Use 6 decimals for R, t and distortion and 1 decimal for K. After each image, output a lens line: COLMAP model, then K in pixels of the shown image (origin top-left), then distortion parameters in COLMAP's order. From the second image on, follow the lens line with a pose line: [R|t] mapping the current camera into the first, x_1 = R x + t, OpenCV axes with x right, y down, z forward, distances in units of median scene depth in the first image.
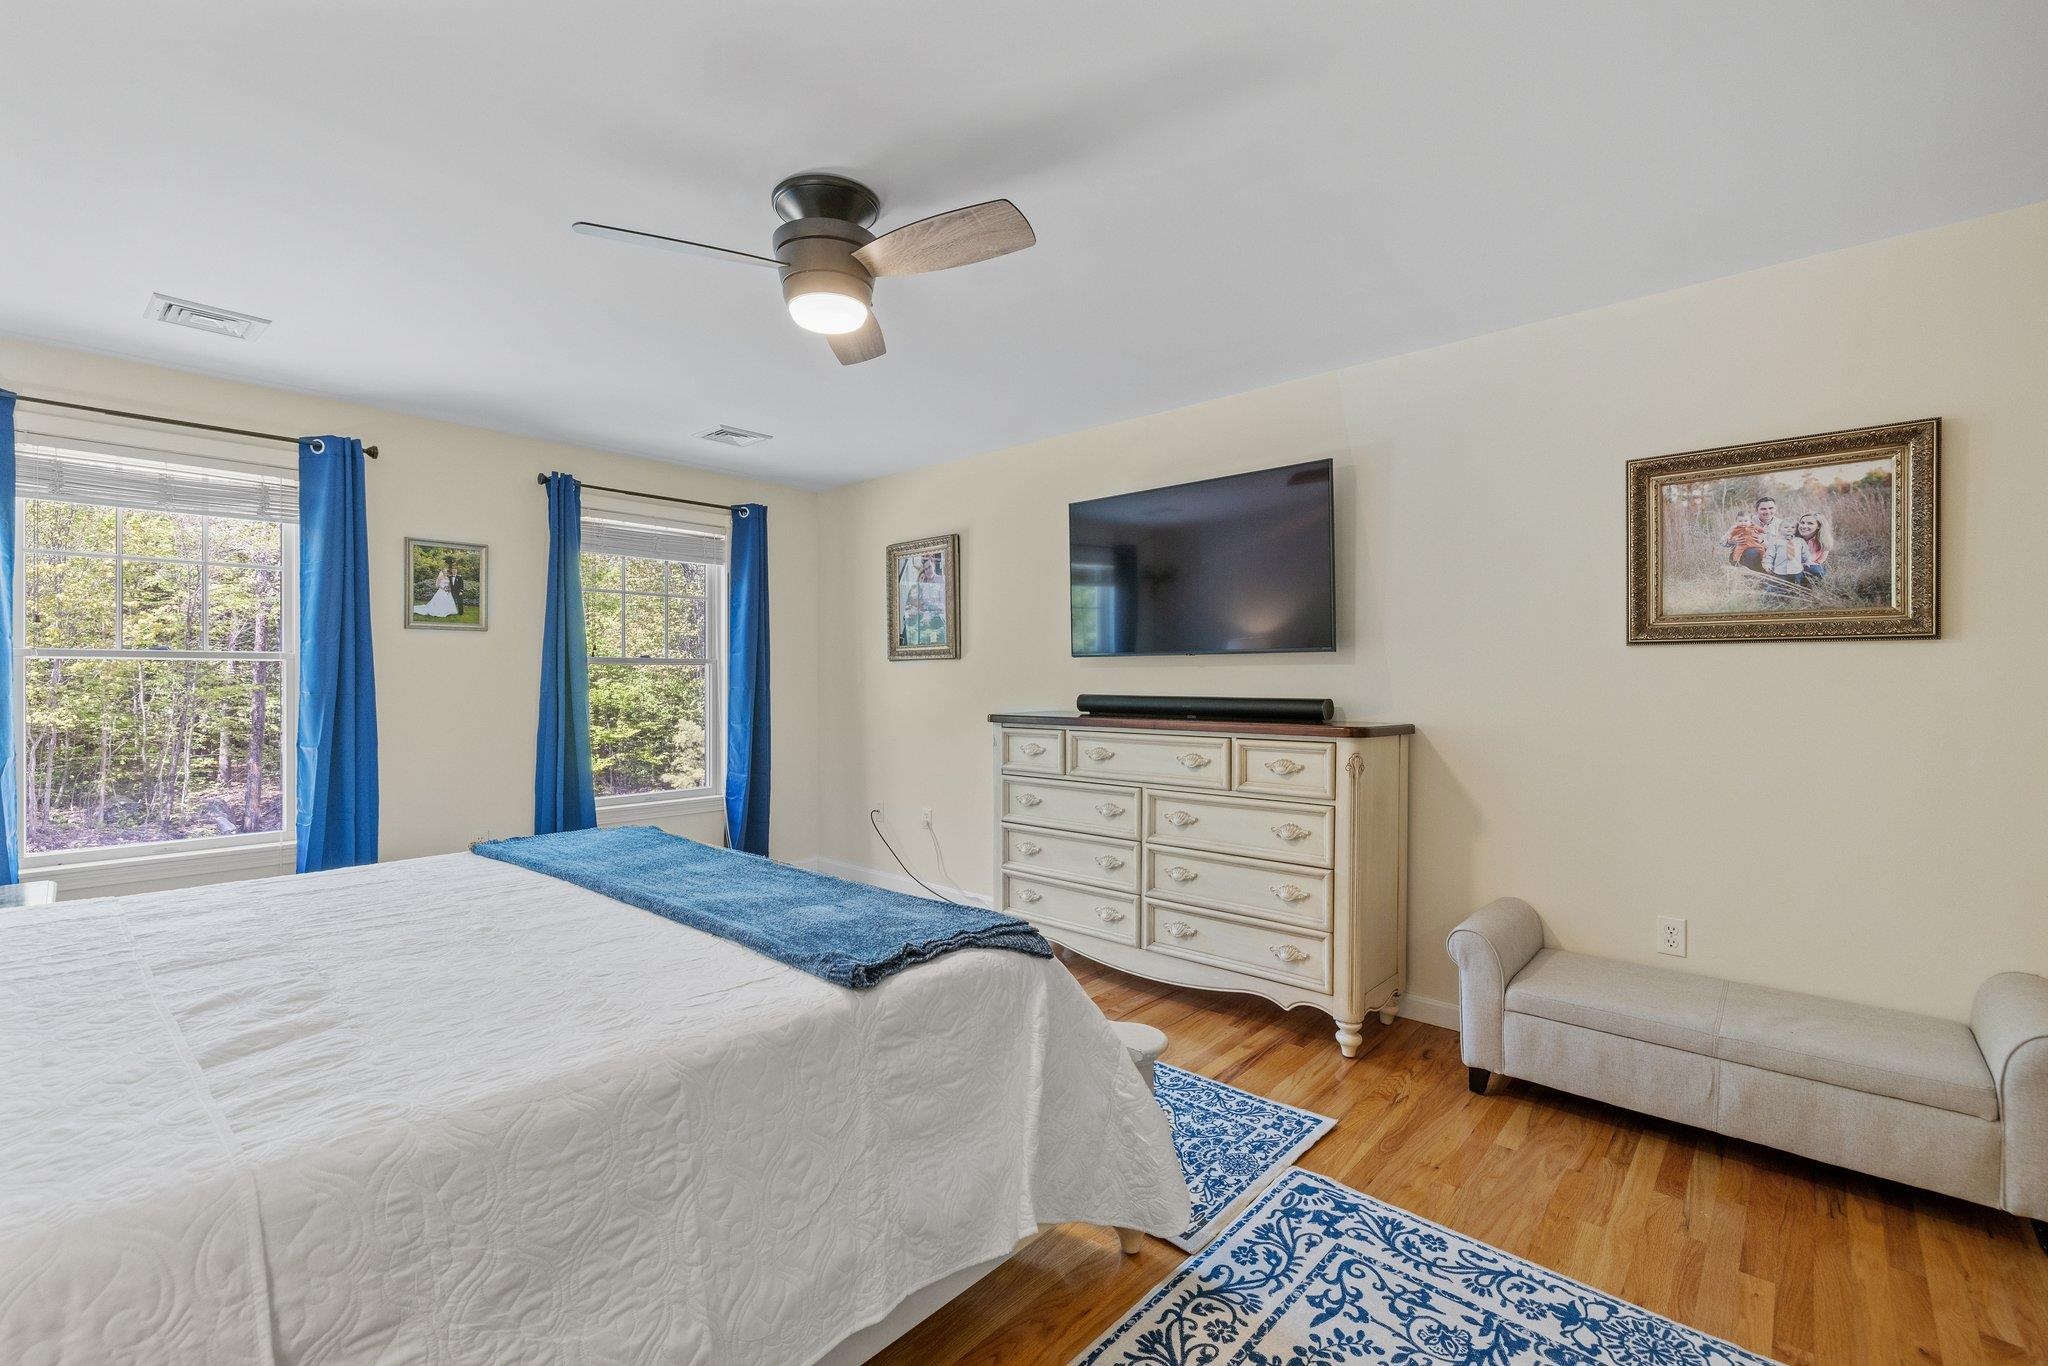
lens RADIAL K [[858.0, 0, 1022.9], [0, 858.0, 683.4], [0, 0, 1]] dist [-0.002385, -0.000371]
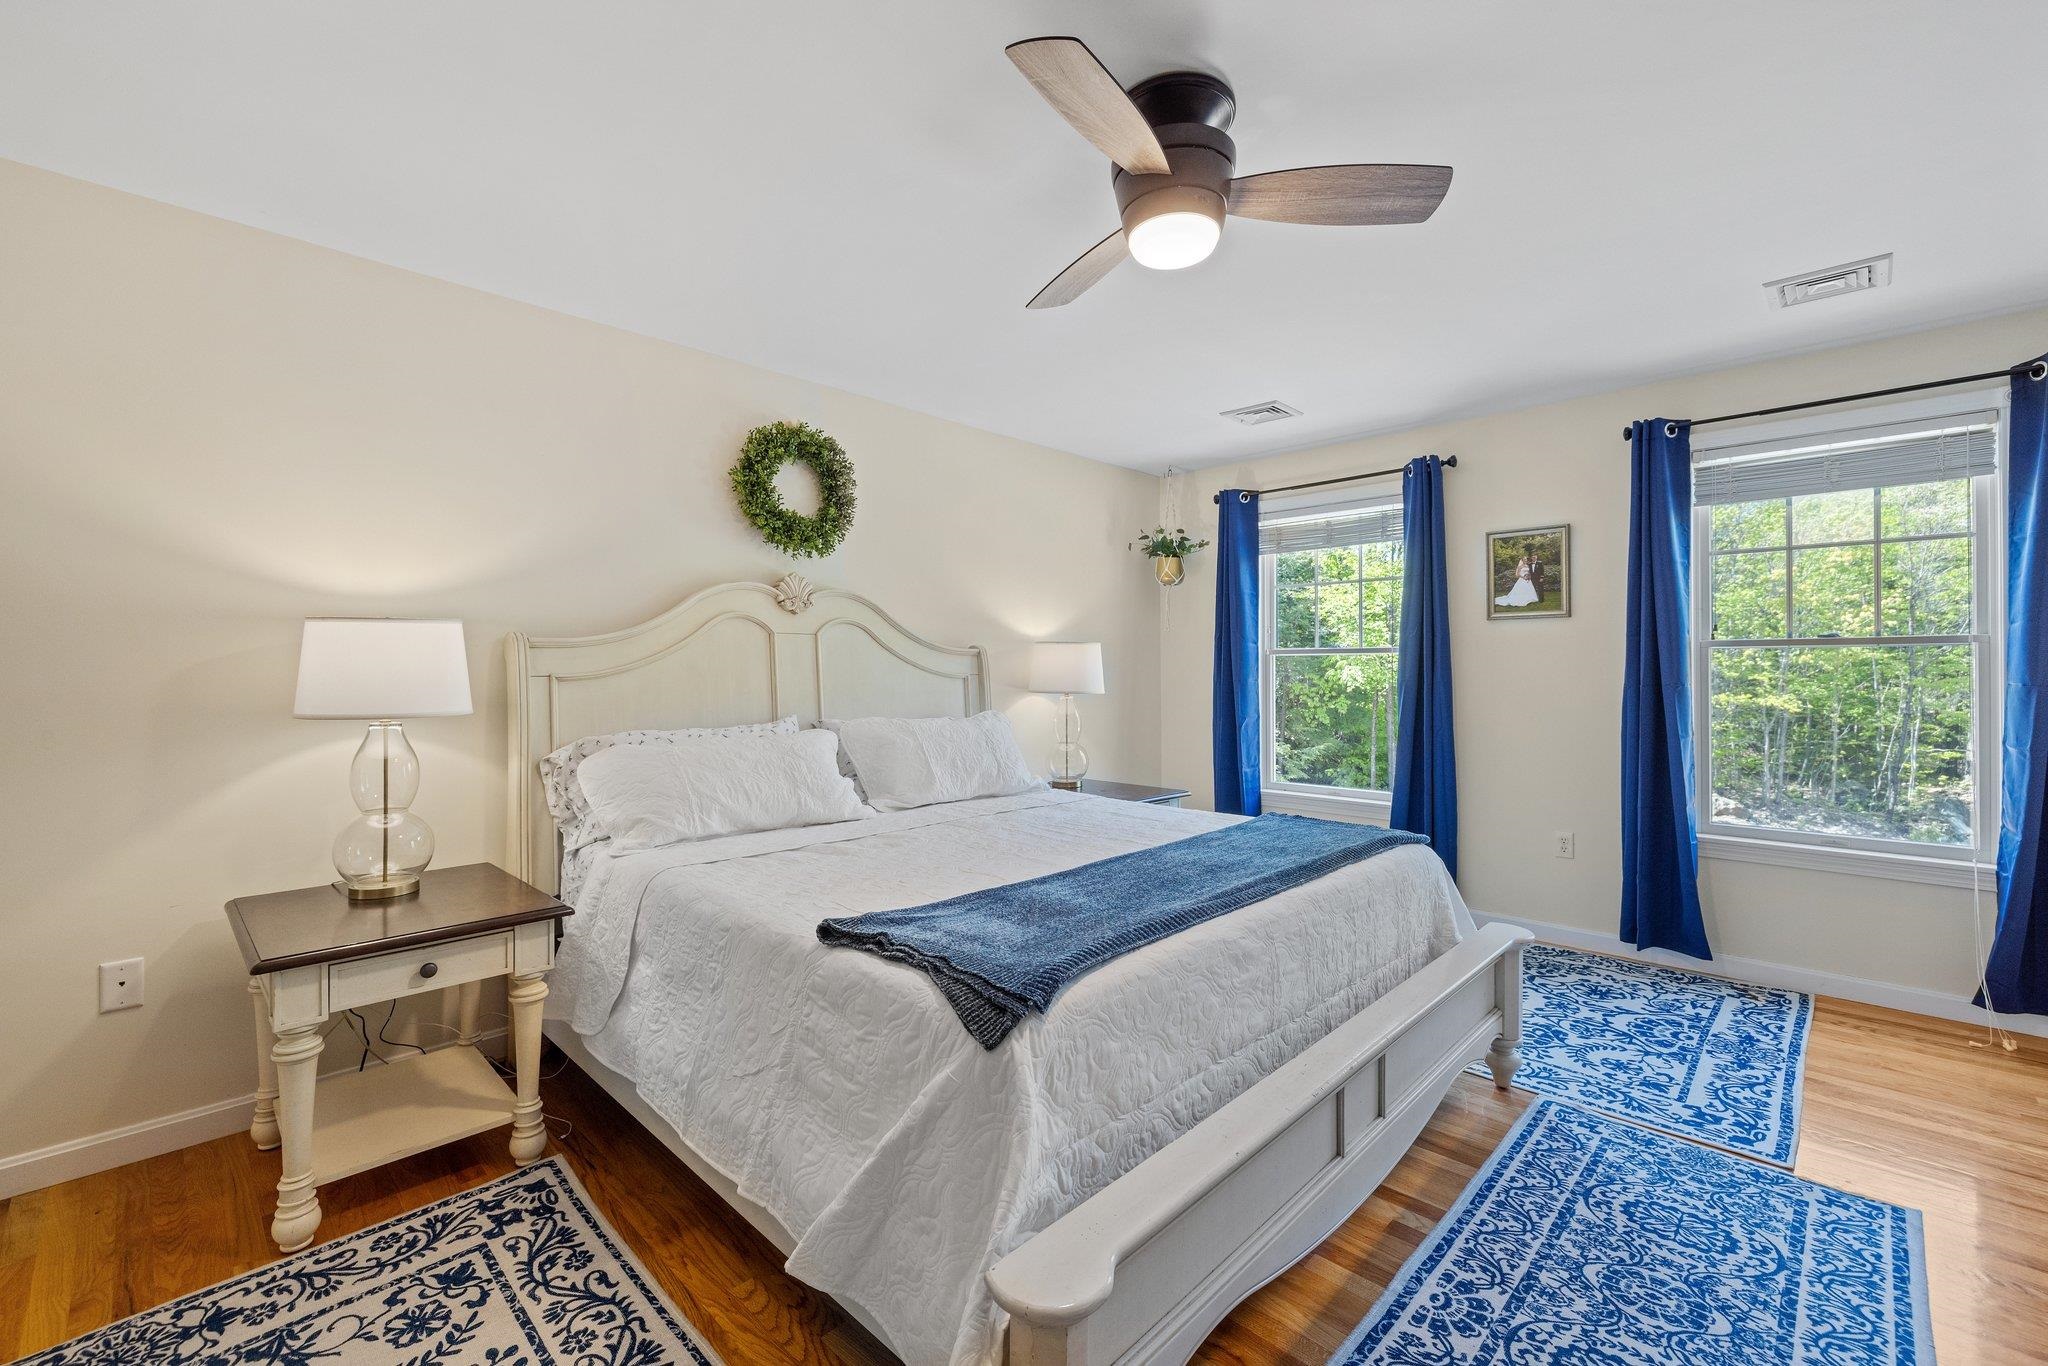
lens RADIAL K [[858.0, 0, 1022.4], [0, 858.0, 670.9], [0, 0, 1]] dist [-0.002385, -0.000371]
pose [[-0.031174, 0.001784, -0.999512, 0.330093], [-0.003269, 0.999993, 0.001886, -0.002582], [0.999509, 0.003326, -0.031168, 0.453594]]
